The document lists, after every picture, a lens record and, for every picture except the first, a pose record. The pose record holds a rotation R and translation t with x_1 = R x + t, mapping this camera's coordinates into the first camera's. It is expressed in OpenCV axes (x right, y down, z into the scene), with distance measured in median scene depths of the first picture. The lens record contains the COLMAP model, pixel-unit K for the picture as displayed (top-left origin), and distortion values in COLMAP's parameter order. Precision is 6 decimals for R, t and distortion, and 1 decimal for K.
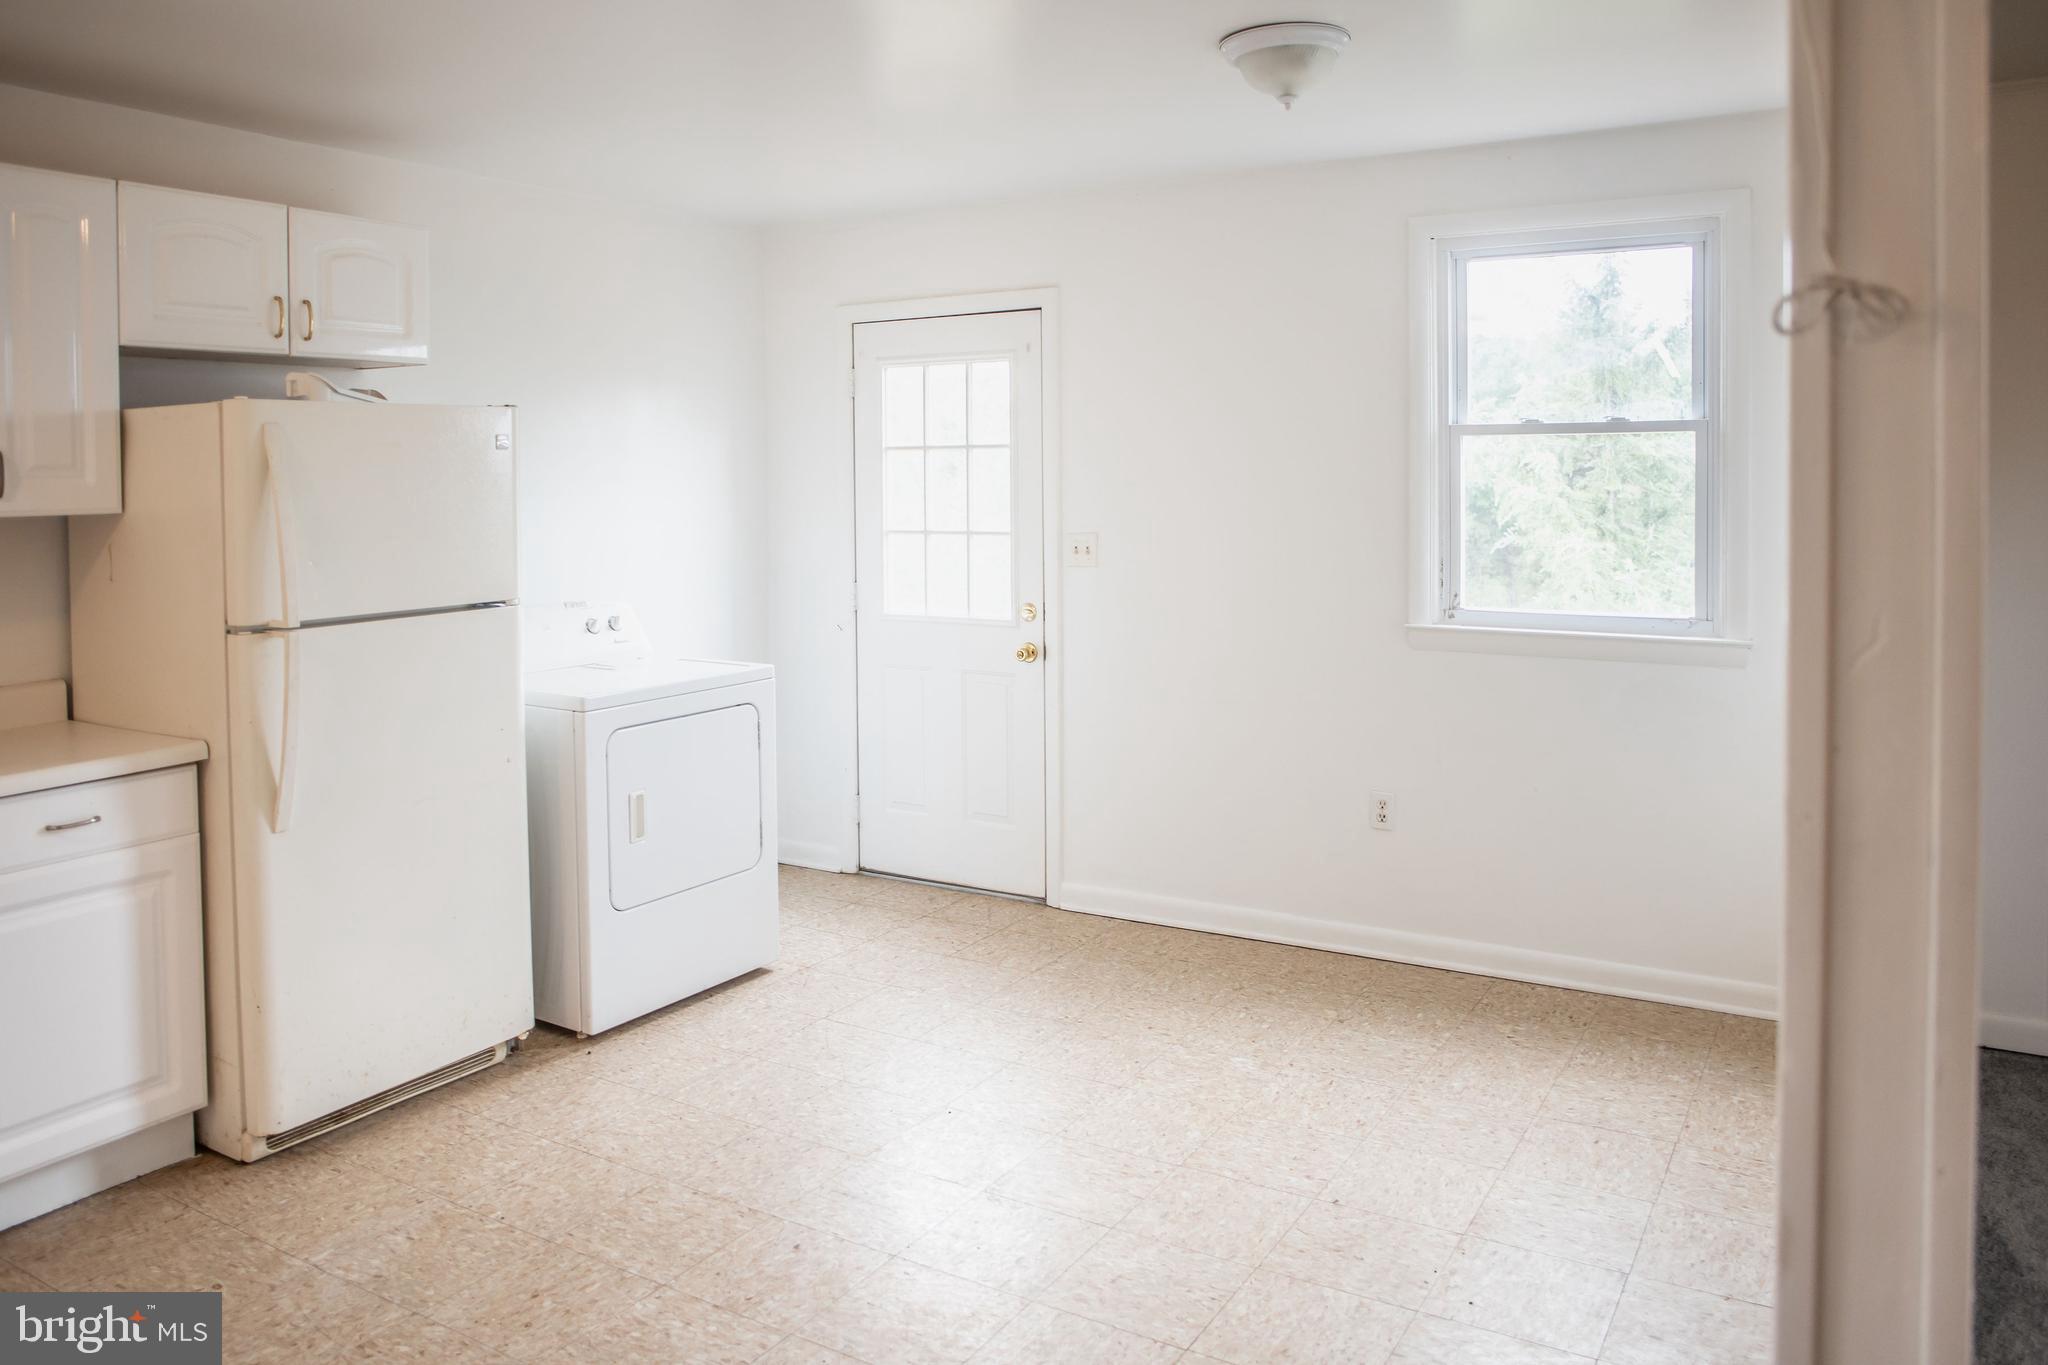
lens RADIAL K [[1460.6, 0, 1052.3], [0, 1460.6, 522.7], [0, 0, 1]] dist [-0.065173, 0.037607]
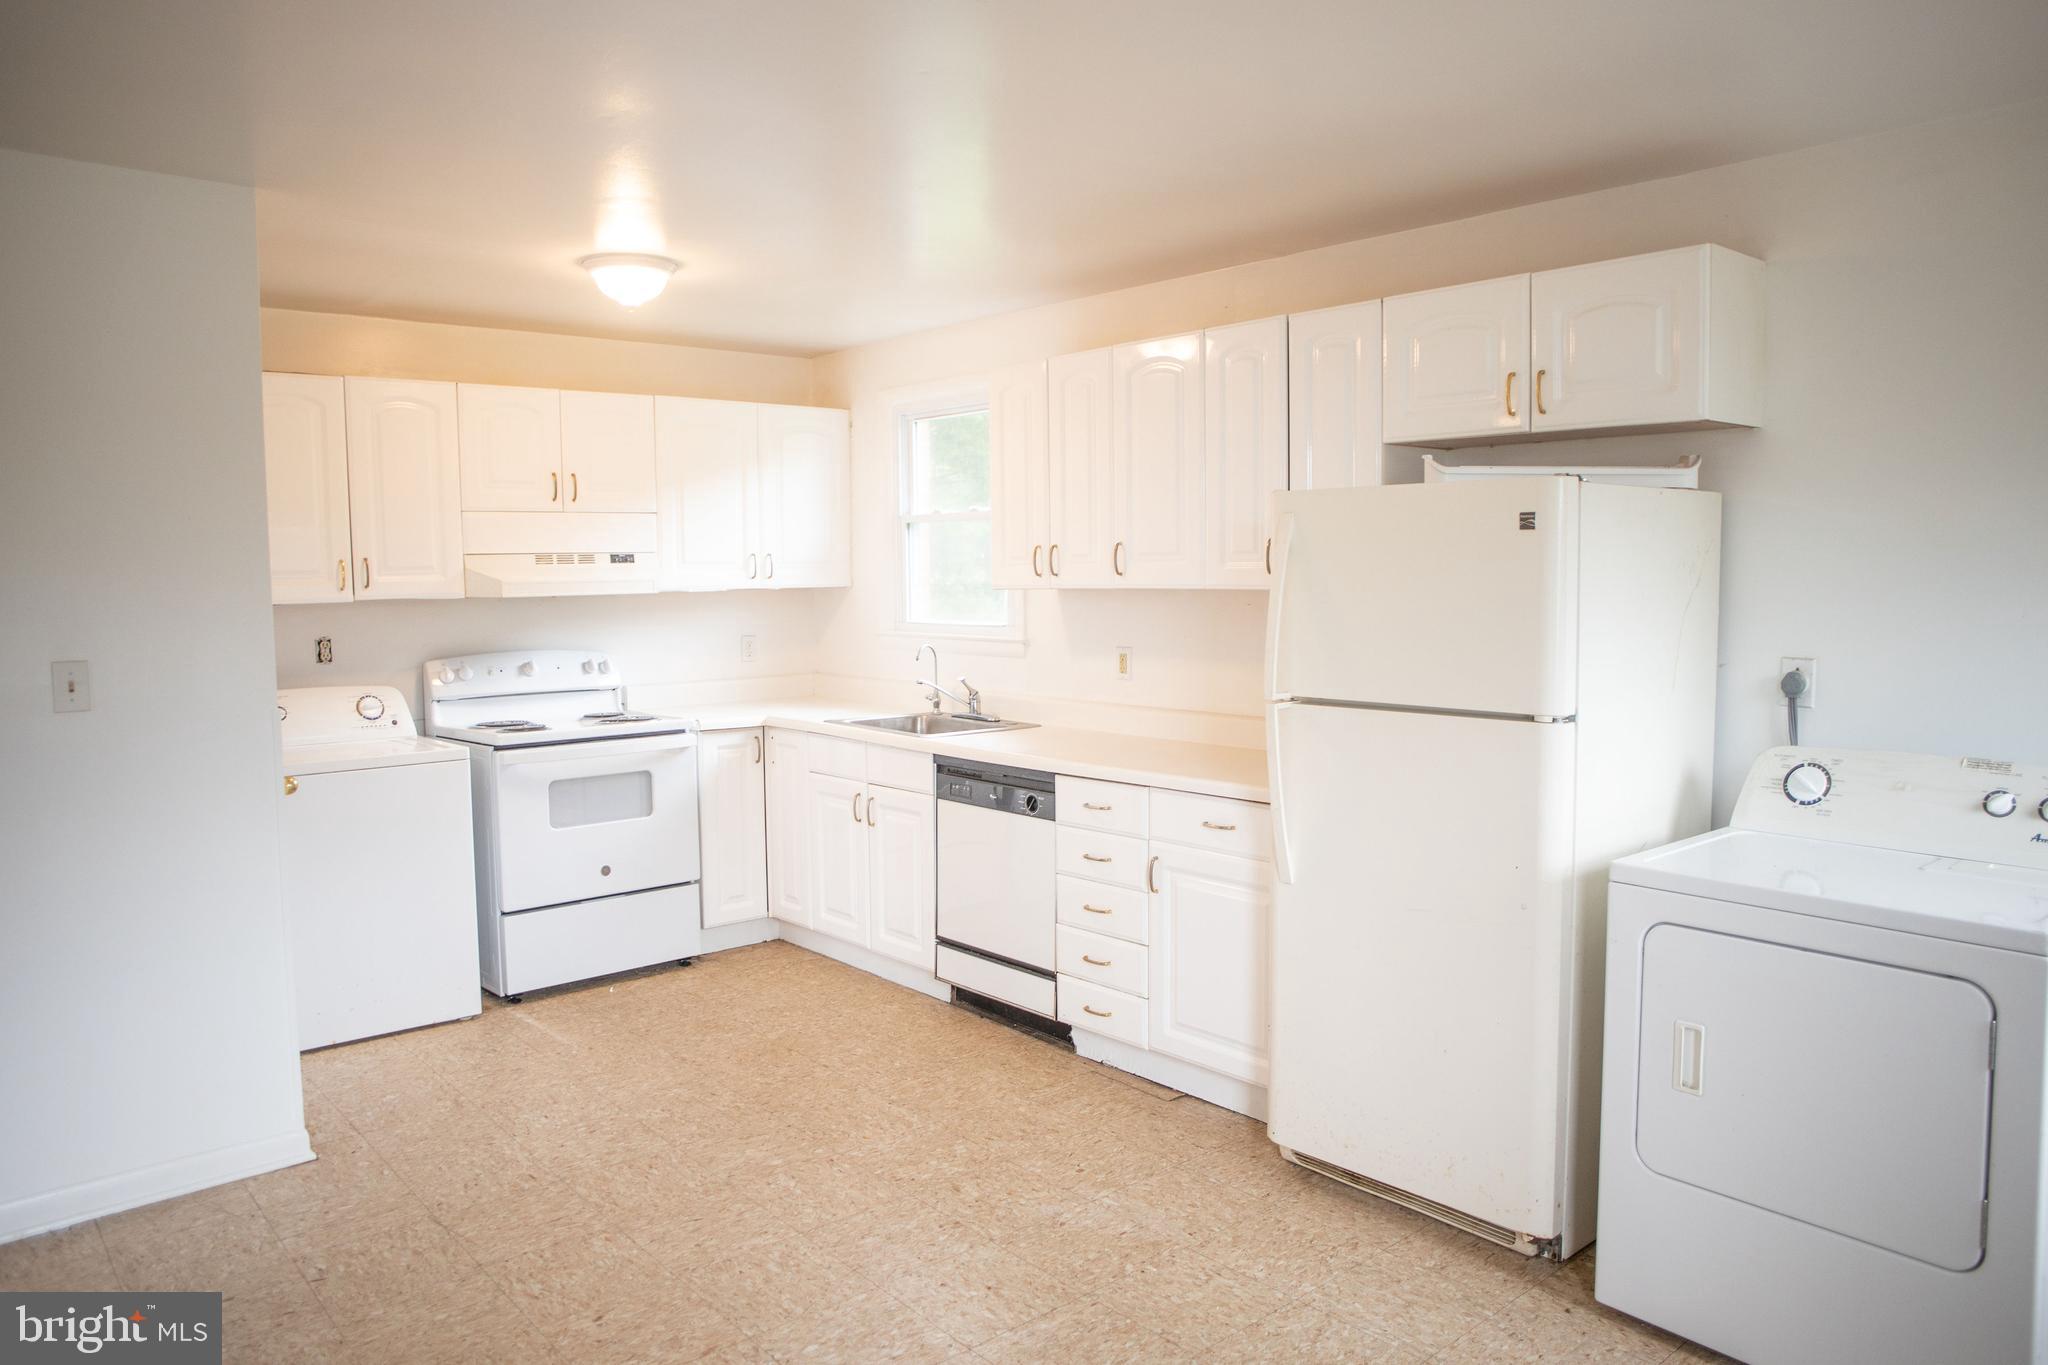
lens RADIAL K [[1422.2, 0, 1024.0], [0, 1422.2, 682.5], [0, 0, 1]] dist [-0.032930, 0.000102]
pose [[-0.308676, 0.097144, -0.946194, 0.578743], [-0.022340, 0.993756, 0.109315, -0.057833], [0.950905, 0.054881, -0.304578, 1.190896]]
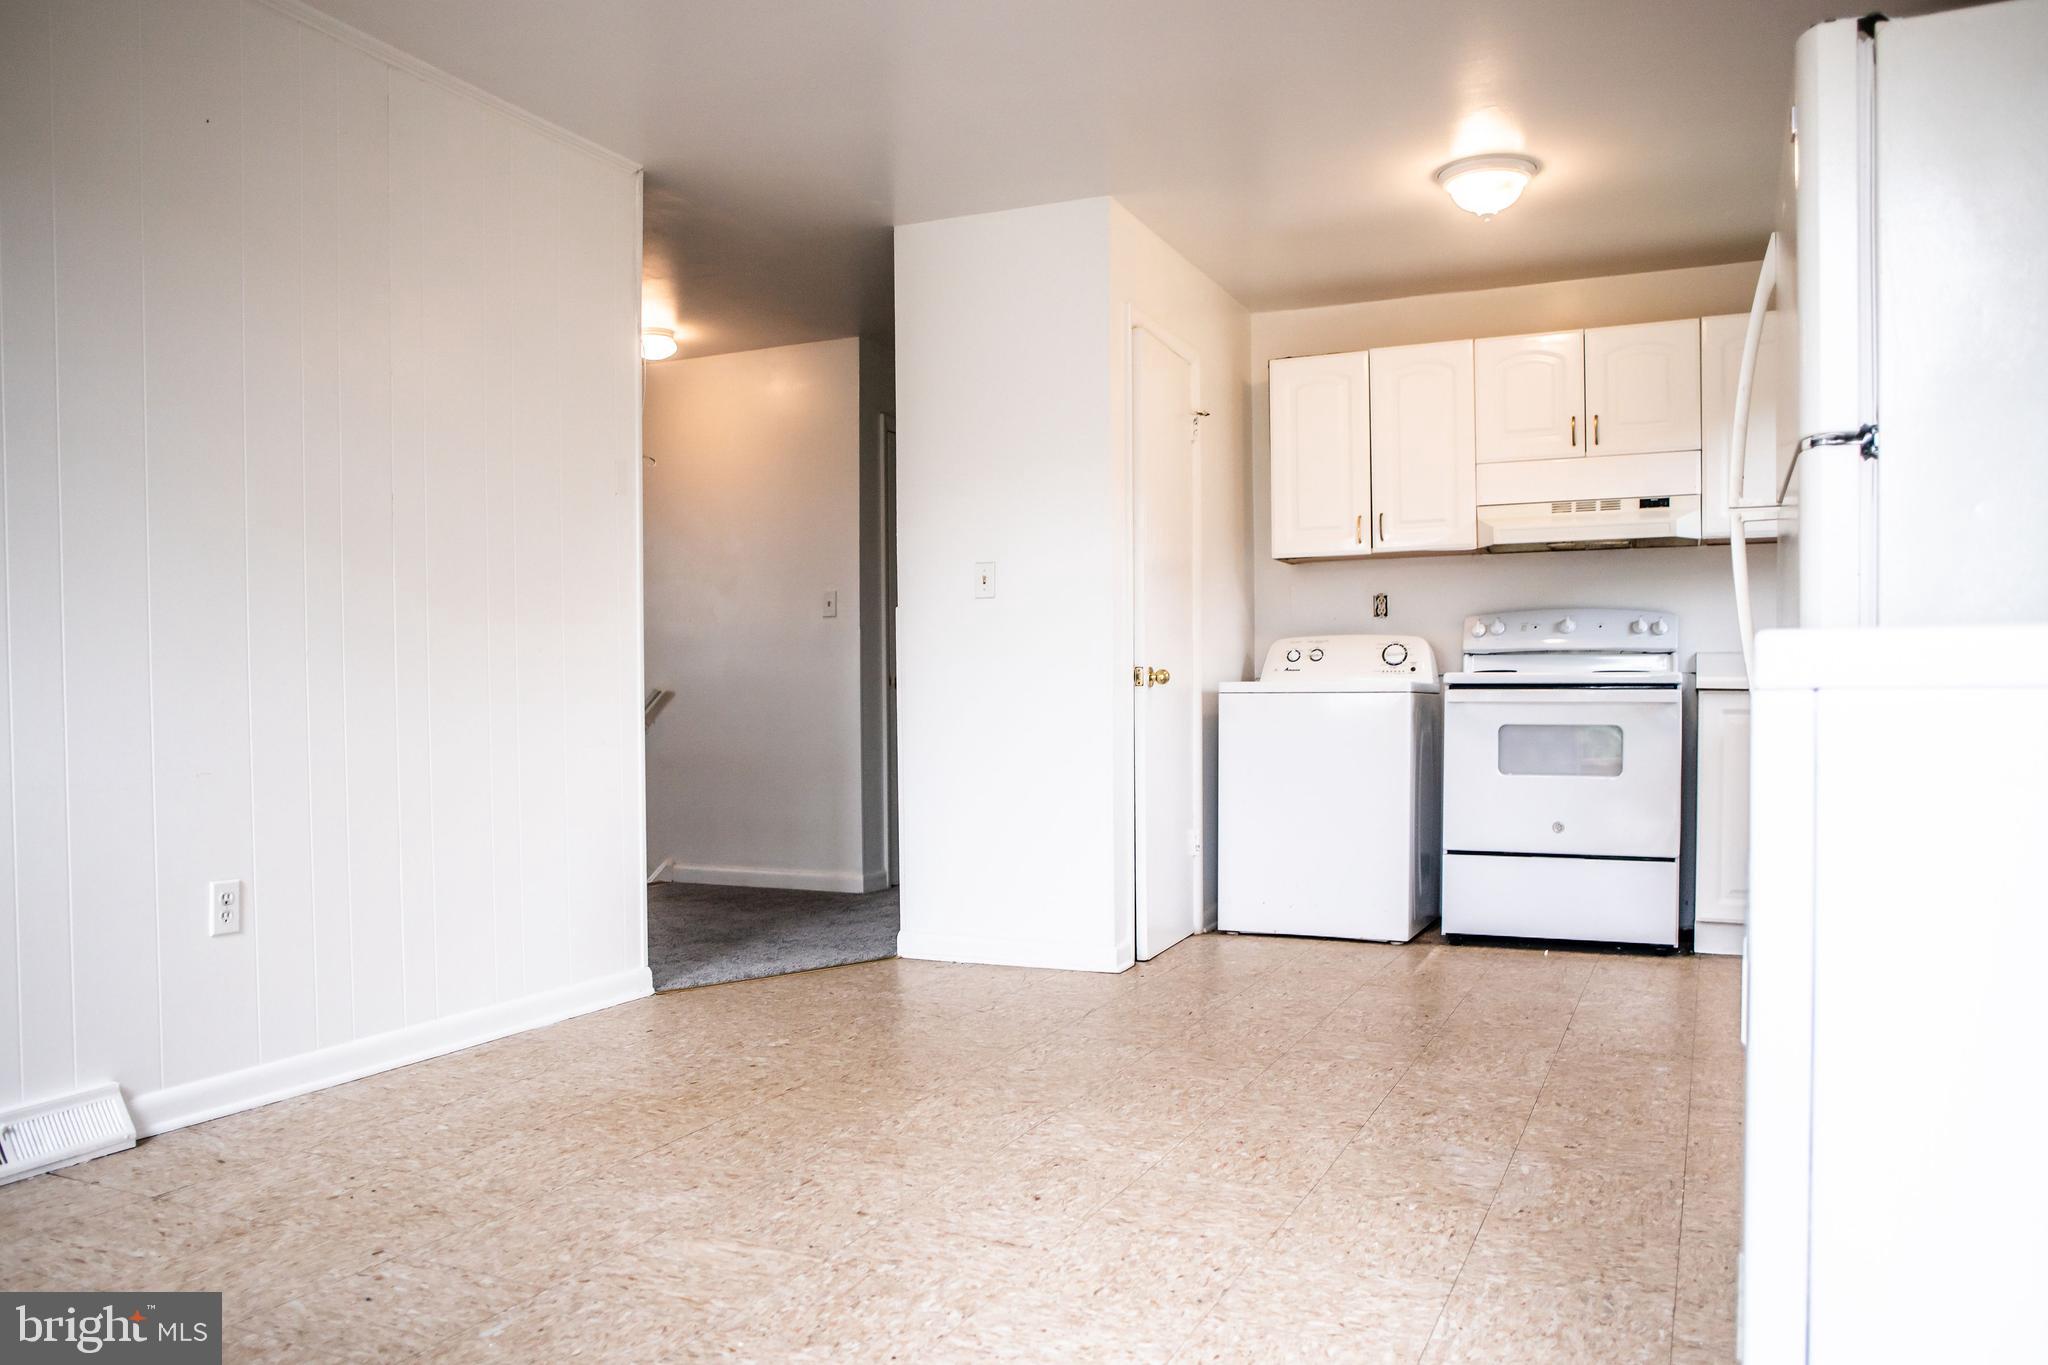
lens RADIAL K [[1544.7, 0, 1071.6], [0, 1544.7, 764.8], [0, 0, 1]] dist [-0.027720, -0.000329]
pose [[-0.992843, 0.022460, -0.117299, -0.085971], [0.013535, 0.996991, 0.076332, 0.147437], [0.118660, 0.074198, -0.990159, 1.839638]]
